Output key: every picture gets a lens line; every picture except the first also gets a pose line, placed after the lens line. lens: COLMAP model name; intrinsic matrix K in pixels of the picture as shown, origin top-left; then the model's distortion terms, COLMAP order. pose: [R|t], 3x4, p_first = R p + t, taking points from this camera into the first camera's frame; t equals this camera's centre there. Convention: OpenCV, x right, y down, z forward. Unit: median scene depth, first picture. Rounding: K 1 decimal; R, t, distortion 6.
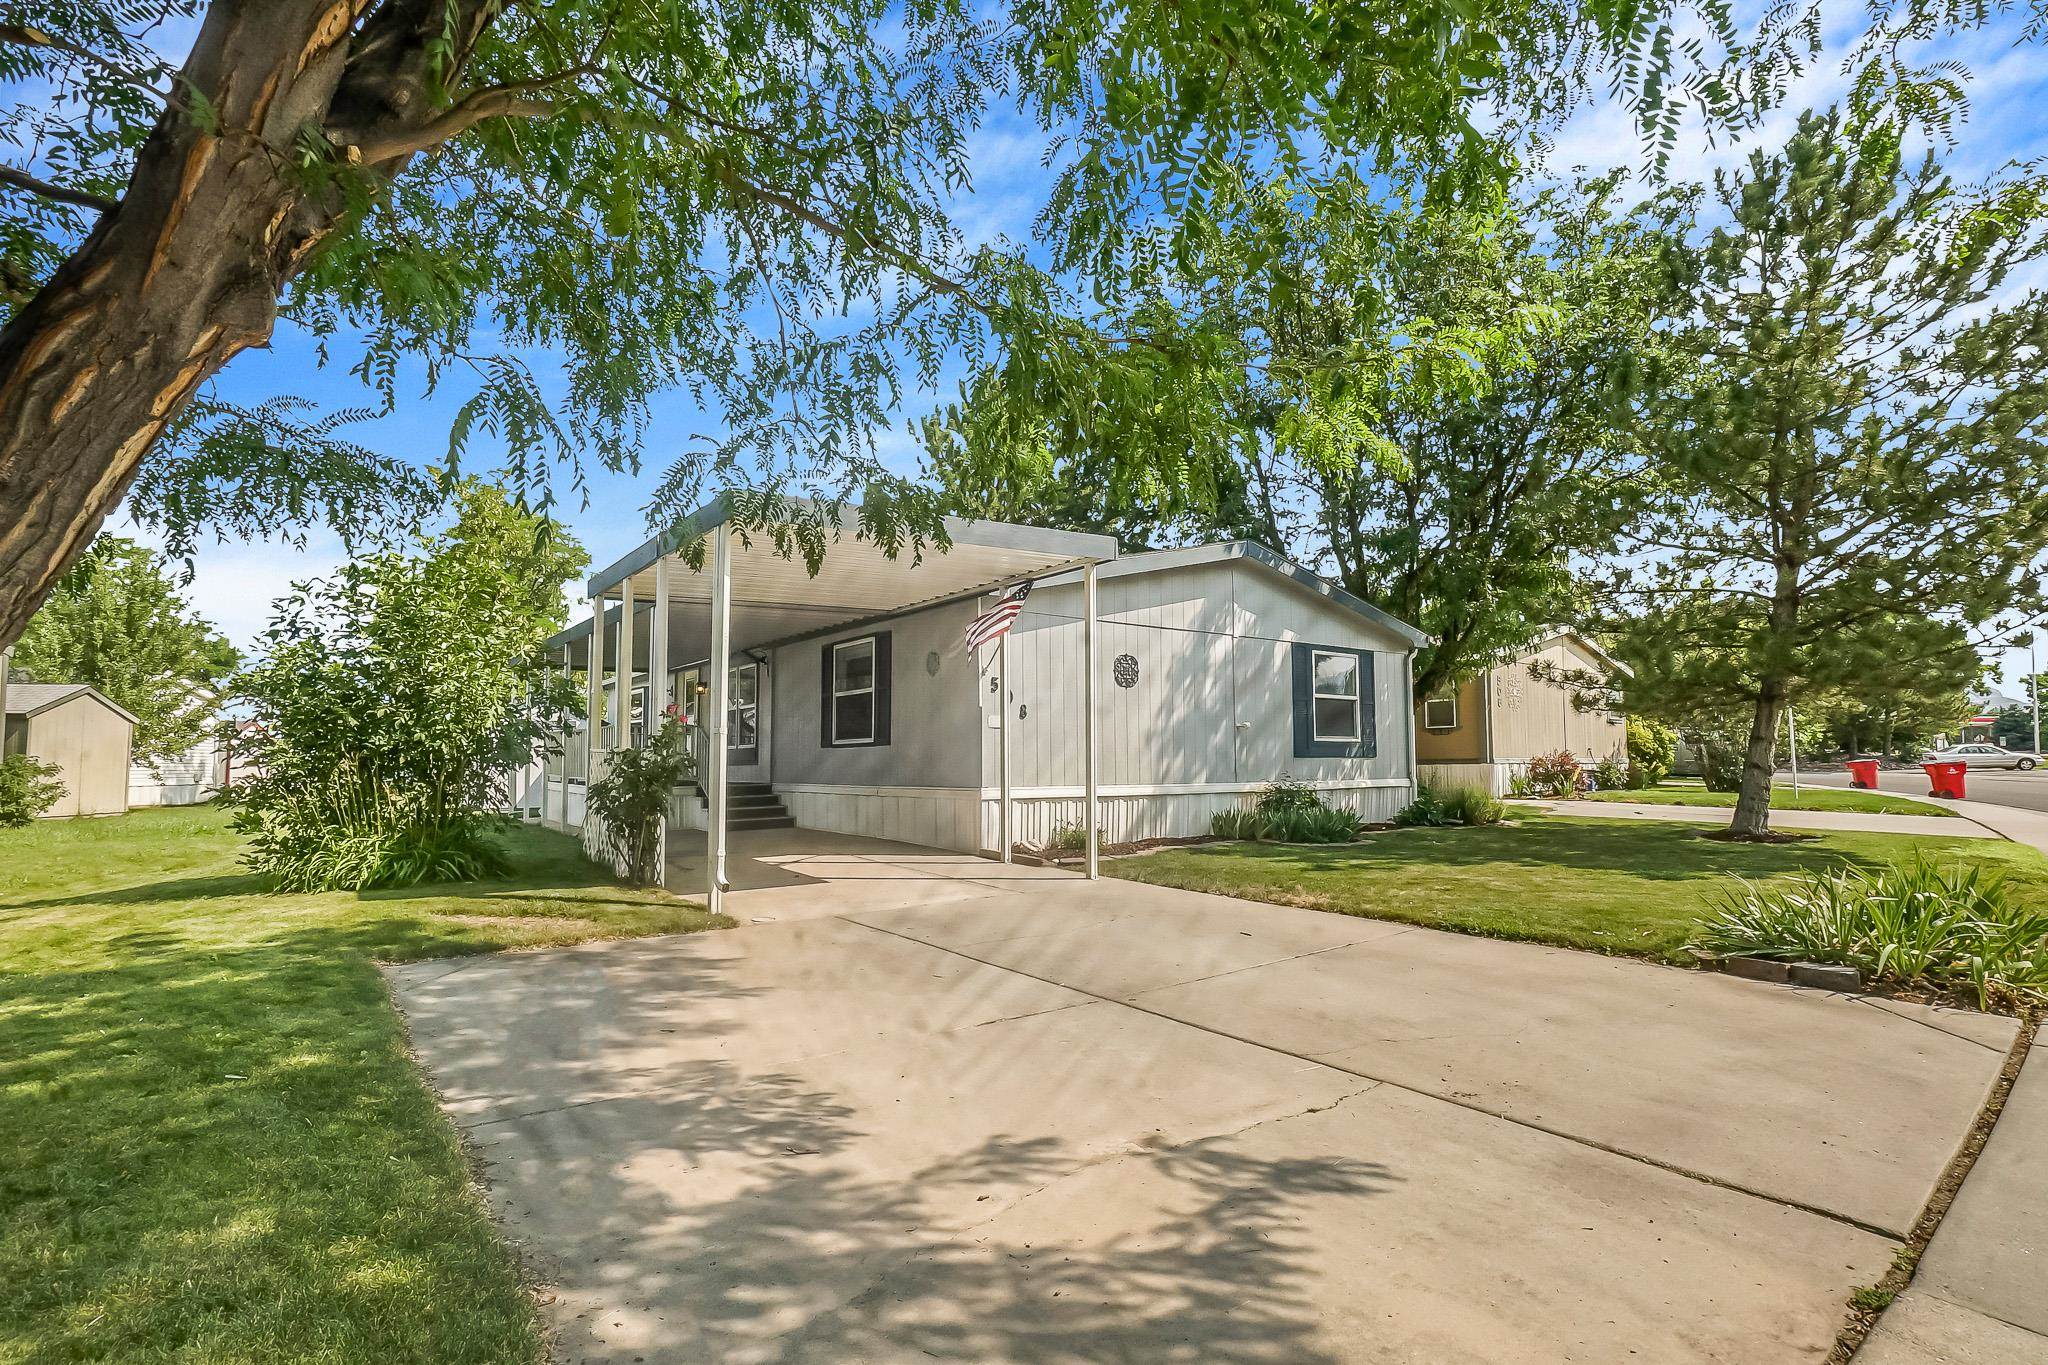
lens RADIAL K [[927.0, 0, 1024.0], [0, 927.0, 682.5], [0, 0, 1]] dist [0.000005, -0.000001]
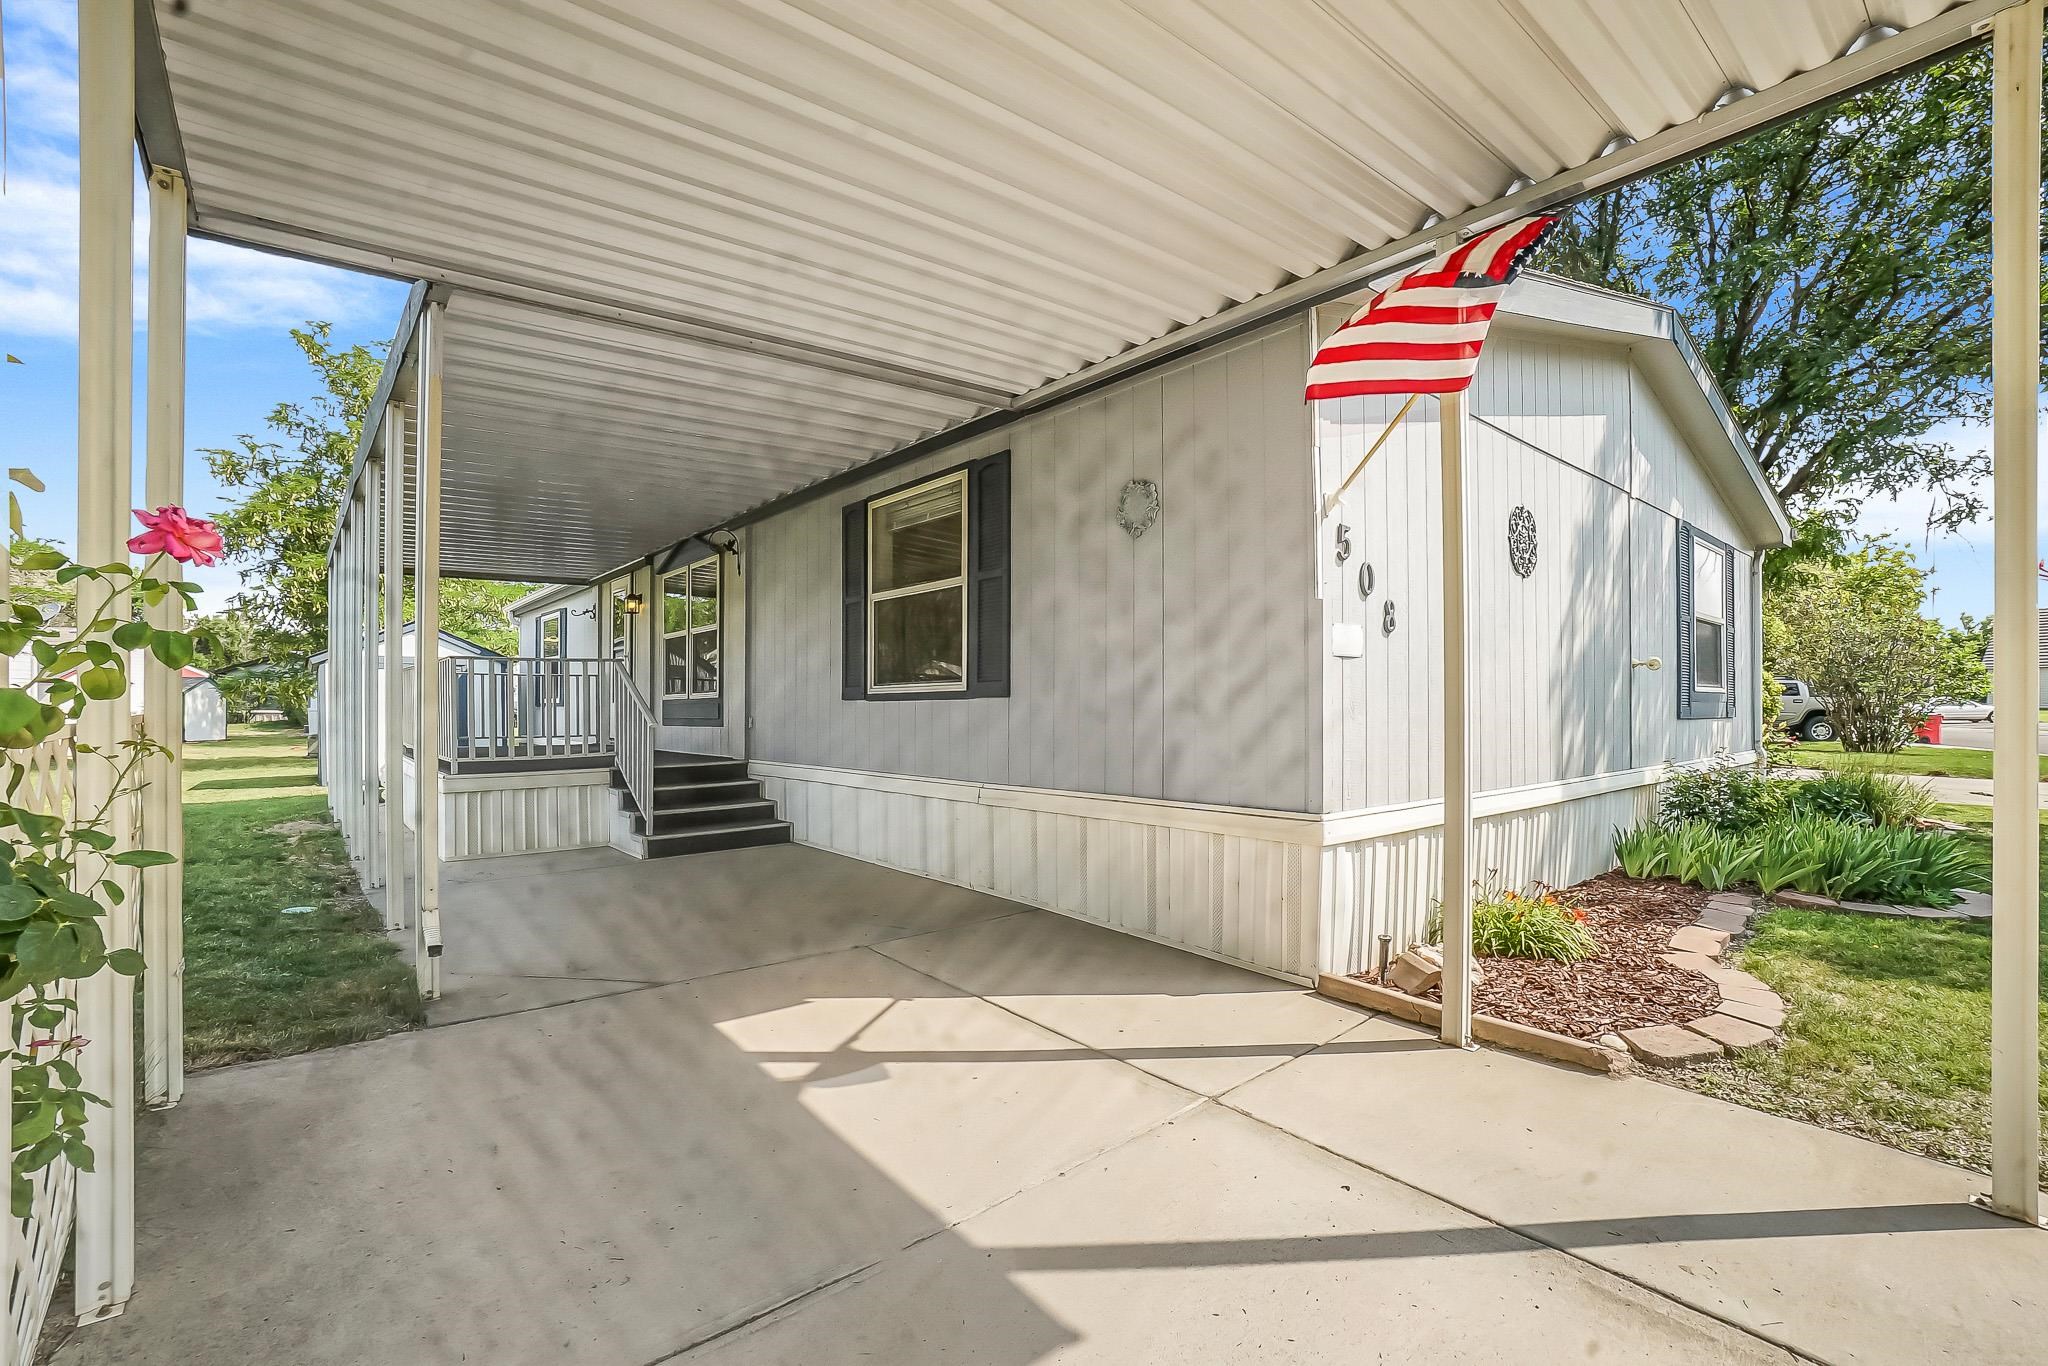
lens RADIAL K [[906.4, 0, 1035.5], [0, 906.4, 683.9], [0, 0, 1]] dist [-0.053220, 0.018740]
pose [[0.998648, 0.006178, 0.051616, -0.145779], [-0.009070, 0.998391, 0.055979, 0.033571], [-0.051187, -0.056372, 0.997097, 0.520126]]
